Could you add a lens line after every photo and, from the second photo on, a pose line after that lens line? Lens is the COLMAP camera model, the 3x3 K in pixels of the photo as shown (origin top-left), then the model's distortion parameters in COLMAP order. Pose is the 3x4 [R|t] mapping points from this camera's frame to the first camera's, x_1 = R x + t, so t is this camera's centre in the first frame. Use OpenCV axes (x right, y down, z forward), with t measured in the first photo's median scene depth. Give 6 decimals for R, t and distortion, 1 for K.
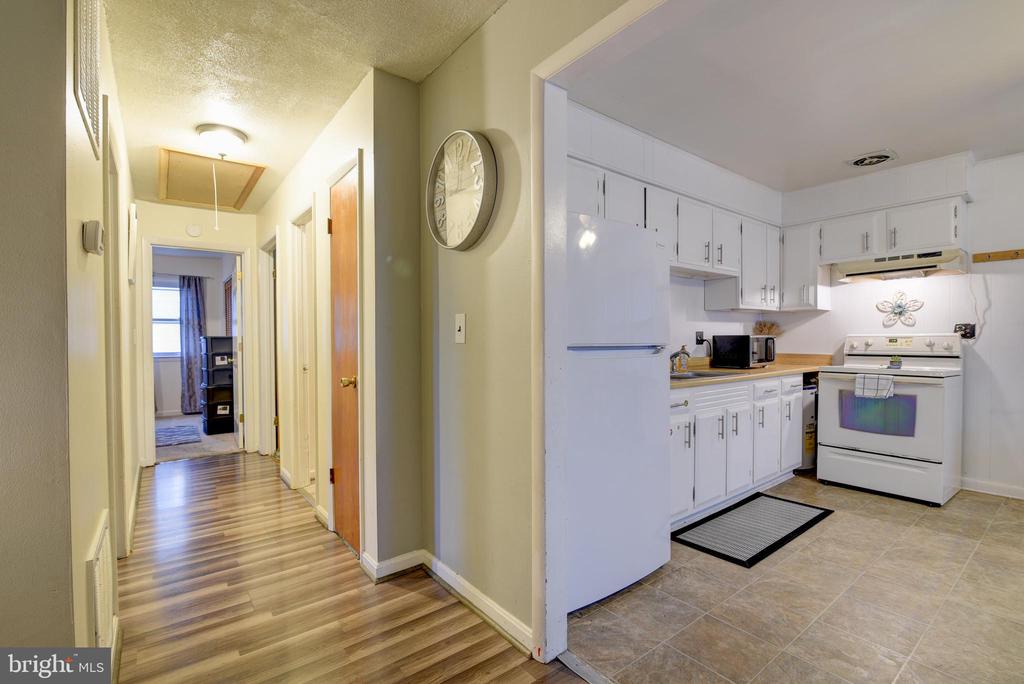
lens RADIAL K [[467.1, 0, 511.1], [0, 467.1, 346.2], [0, 0, 1]] dist [-0.020201, 0.001378]
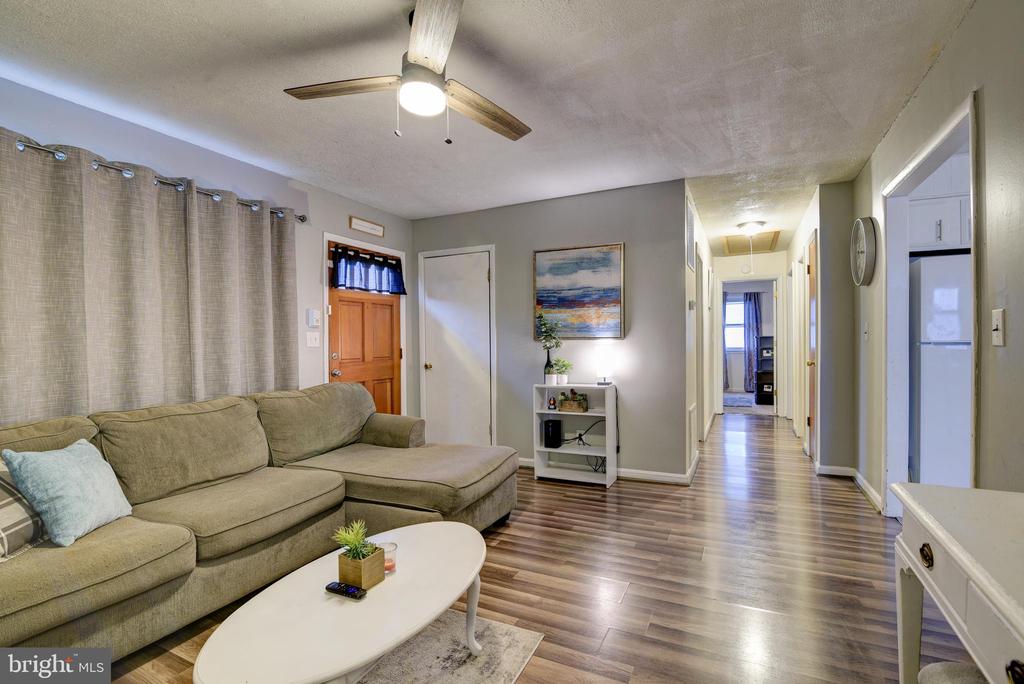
lens RADIAL K [[467.1, 0, 511.1], [0, 467.1, 346.2], [0, 0, 1]] dist [-0.020201, 0.001378]
pose [[0.441832, 0.009284, -0.897050, 0.462561], [-0.005723, 0.999955, 0.007530, 0.005080], [0.897079, 0.001807, 0.441866, -0.500959]]
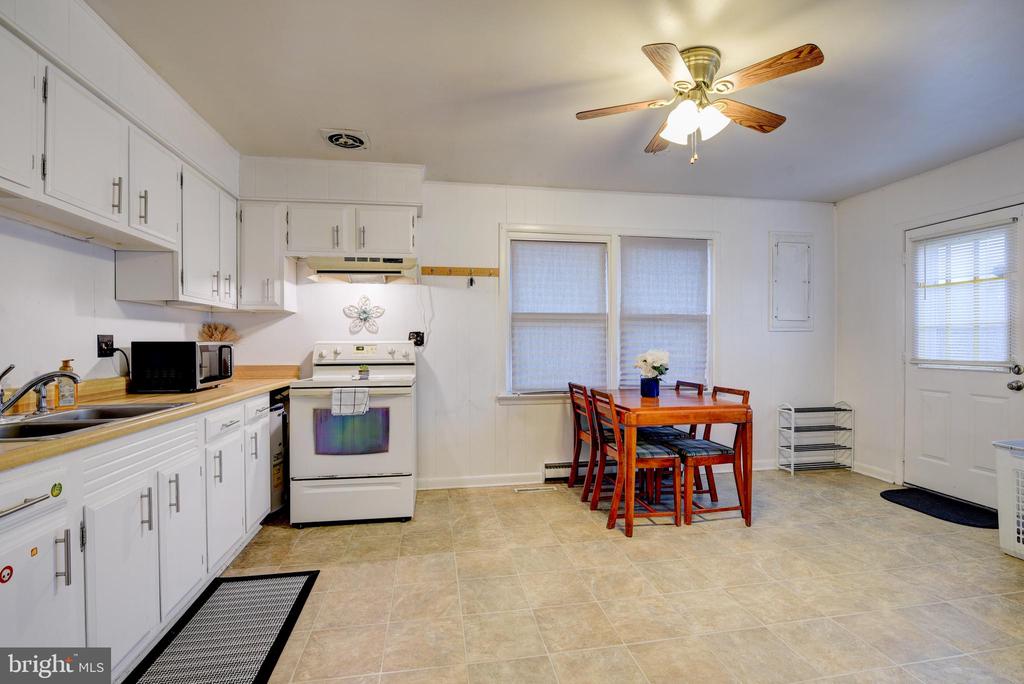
lens RADIAL K [[467.1, 0, 511.1], [0, 467.1, 346.2], [0, 0, 1]] dist [-0.020201, 0.001378]
pose [[0.468596, -0.002583, 0.883409, 0.139286], [0.014724, 0.999880, -0.004887, -0.007340], [-0.883290, 0.015297, 0.468577, 0.290748]]
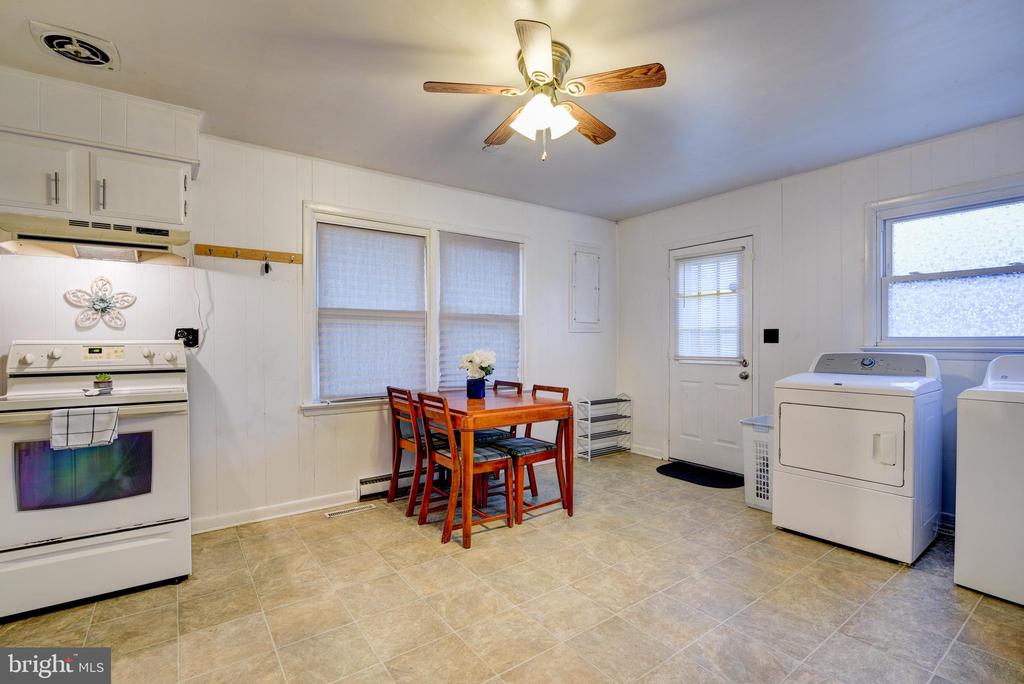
lens RADIAL K [[467.1, 0, 511.1], [0, 467.1, 346.2], [0, 0, 1]] dist [-0.020201, 0.001378]
pose [[0.028610, -0.003794, 0.999583, 0.184812], [0.018756, 0.999819, 0.003258, -0.009434], [-0.999415, 0.018655, 0.028676, 0.386209]]
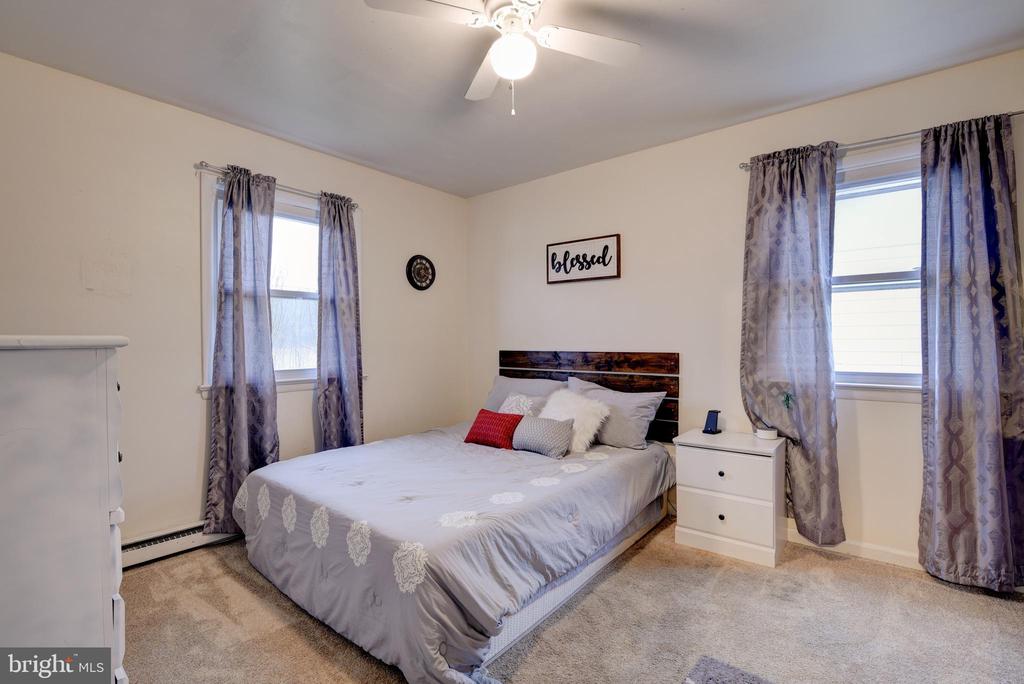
lens RADIAL K [[467.1, 0, 511.1], [0, 467.1, 346.2], [0, 0, 1]] dist [-0.020201, 0.001378]
pose [[0.238693, 0.013113, -0.971007, -0.927611], [-0.014035, 0.999851, 0.010053, -0.012265], [0.970994, 0.011228, 0.238841, 1.267522]]
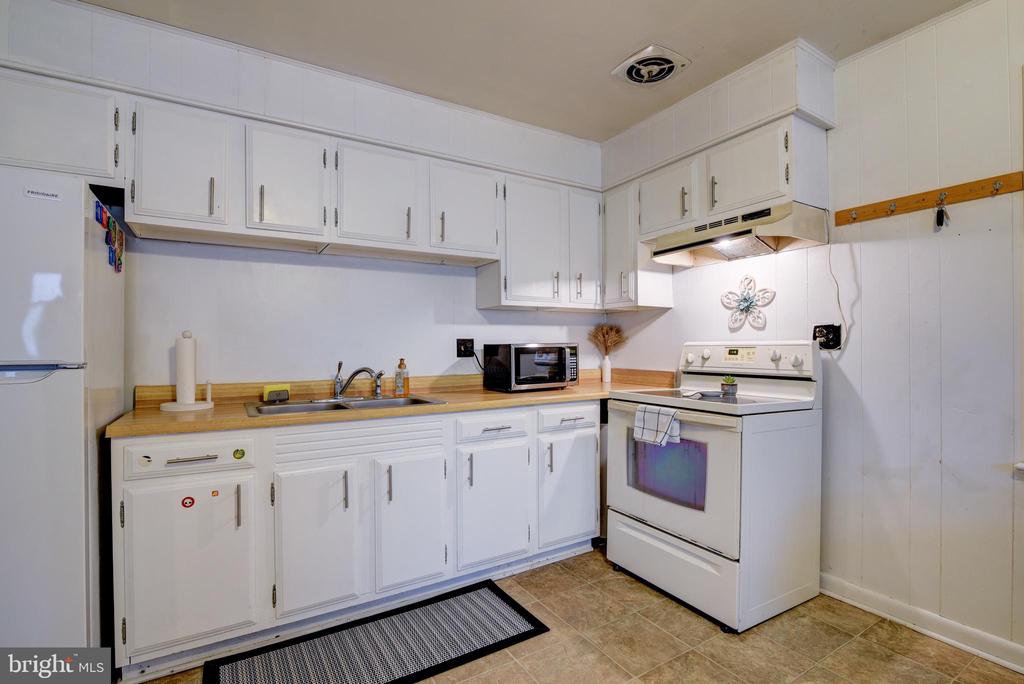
lens RADIAL K [[477.6, 0, 511.4], [0, 477.6, 346.0], [0, 0, 1]] dist [-0.019119, 0.000132]
pose [[0.993500, -0.000812, -0.113829, 0.602021], [-0.000922, 0.999884, -0.015183, -0.010242], [0.113828, 0.015189, 0.993384, 0.299188]]
